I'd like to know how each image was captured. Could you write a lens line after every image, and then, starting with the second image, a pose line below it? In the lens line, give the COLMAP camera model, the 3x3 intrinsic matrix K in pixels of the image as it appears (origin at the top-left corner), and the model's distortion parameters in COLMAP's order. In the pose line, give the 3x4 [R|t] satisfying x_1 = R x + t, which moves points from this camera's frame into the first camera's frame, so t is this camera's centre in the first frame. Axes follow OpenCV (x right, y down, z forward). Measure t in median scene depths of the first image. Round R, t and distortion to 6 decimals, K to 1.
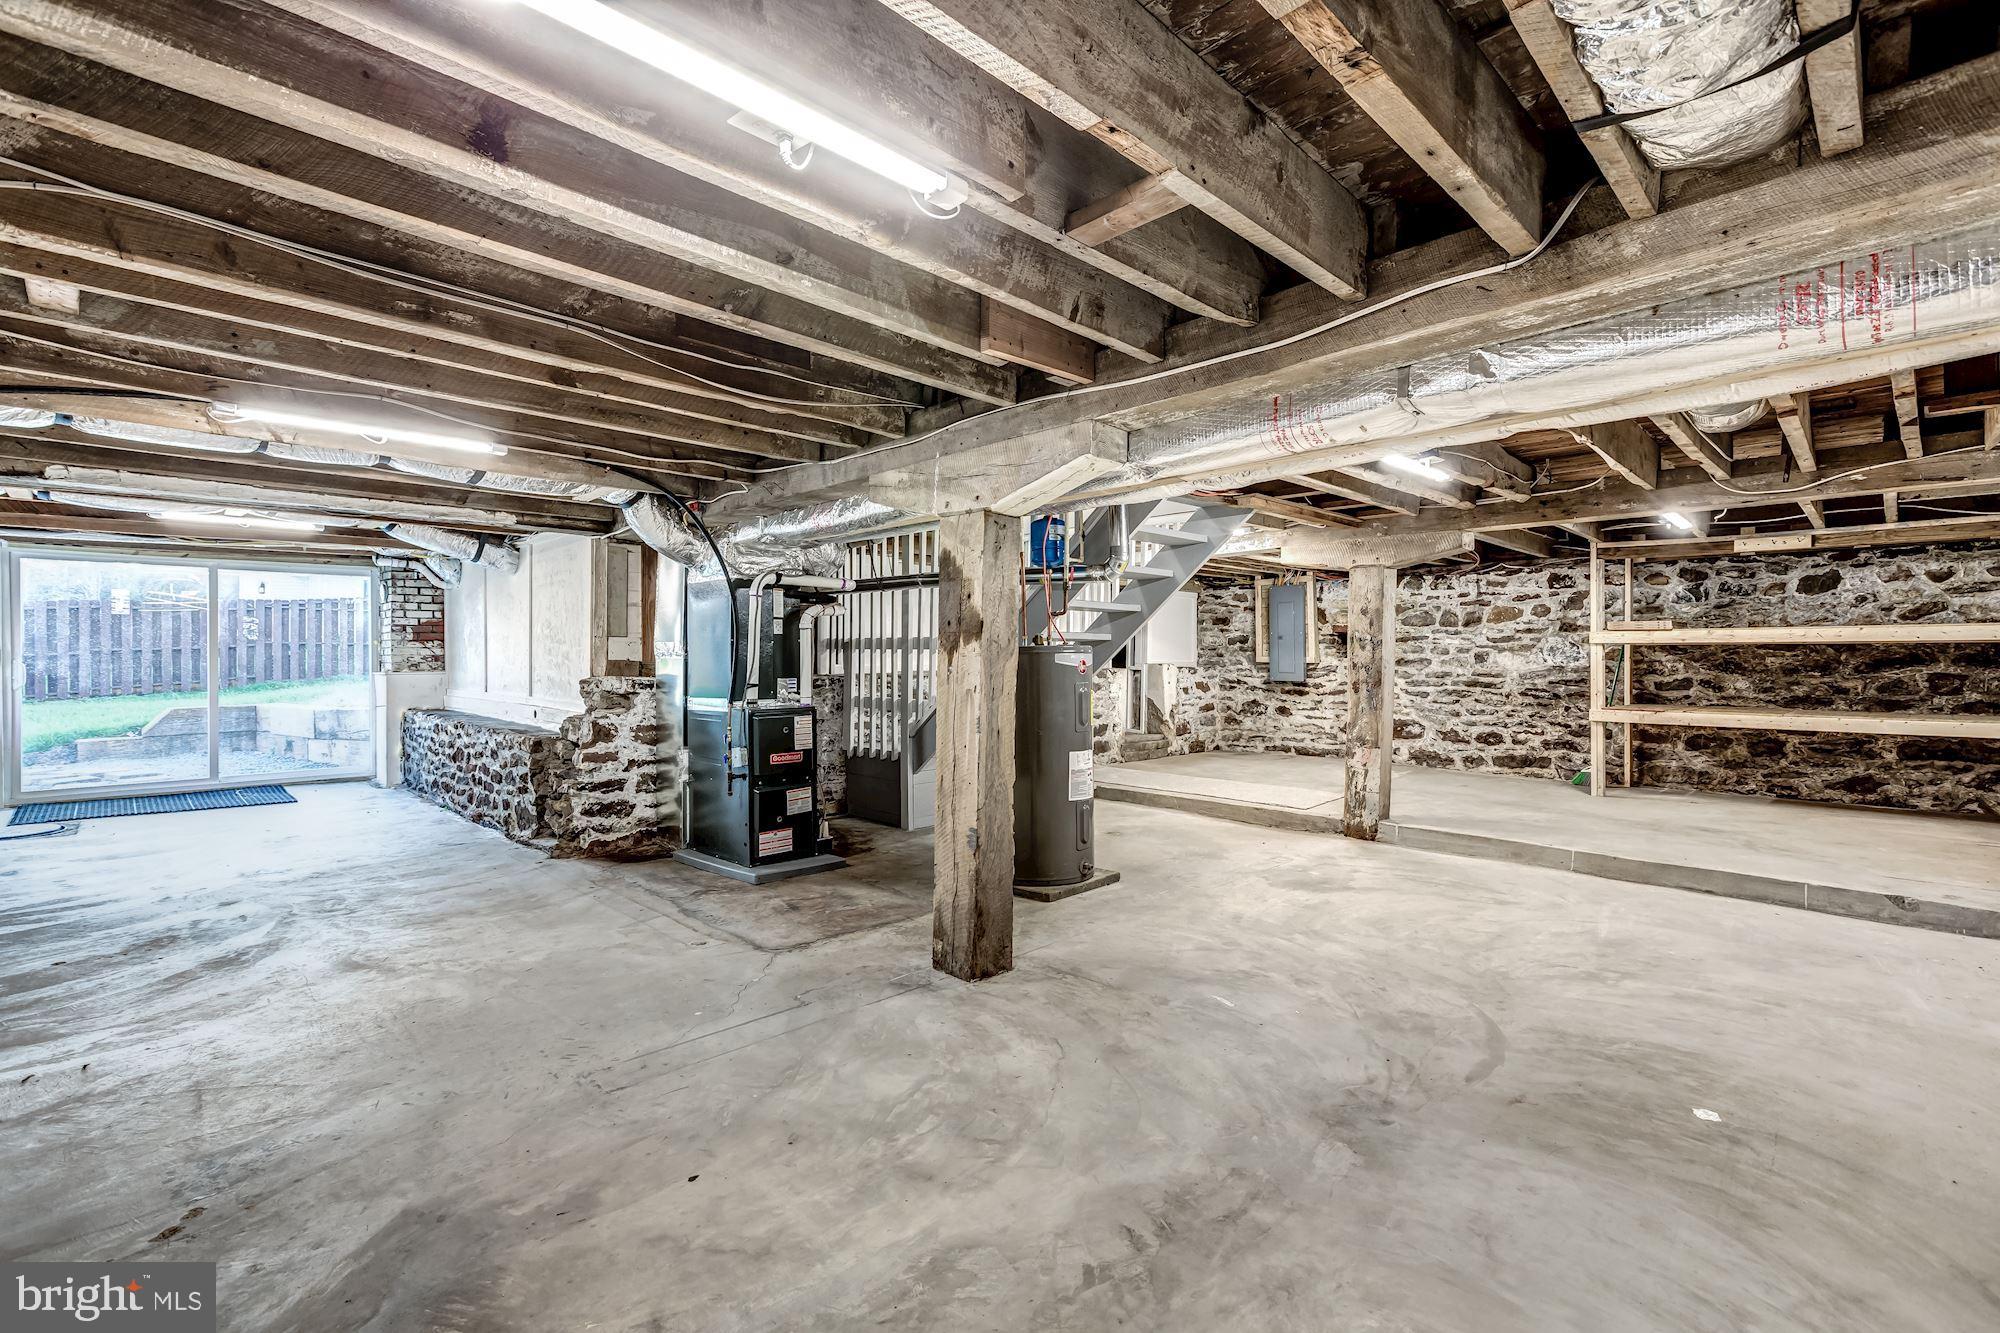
lens RADIAL K [[897.0, 0, 1005.2], [0, 897.0, 658.5], [0, 0, 1]] dist [0.005136, -0.000239]
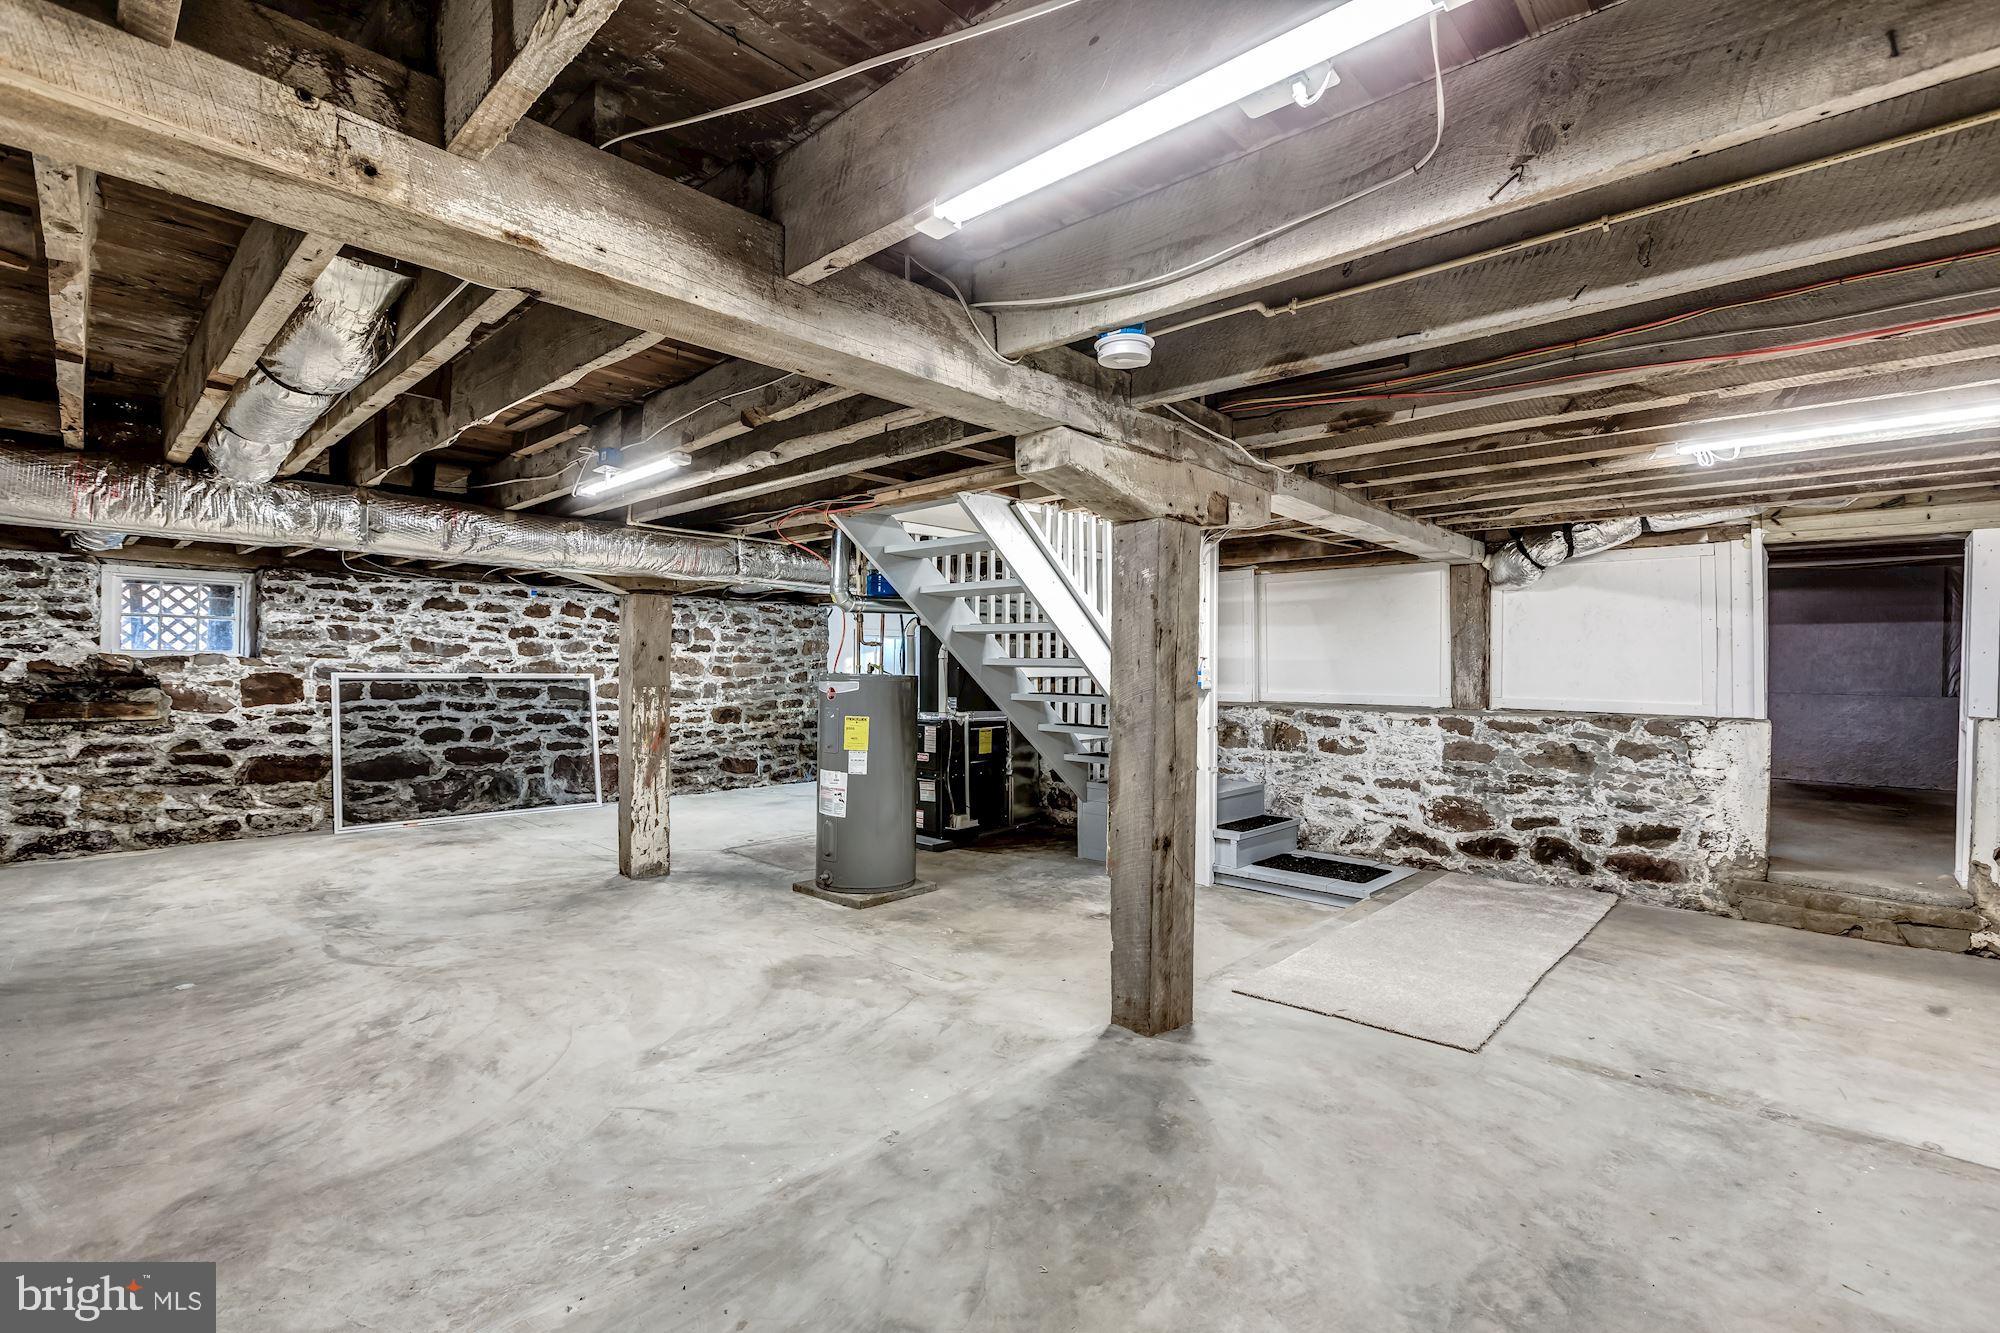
lens RADIAL K [[897.0, 0, 1005.0], [0, 897.0, 668.9], [0, 0, 1]] dist [0.005136, -0.000239]
pose [[0.029004, 0.004548, -0.999569, 1.739219], [-0.010529, 0.999936, 0.004244, -0.040816], [0.999524, 0.010401, 0.029051, 1.736211]]
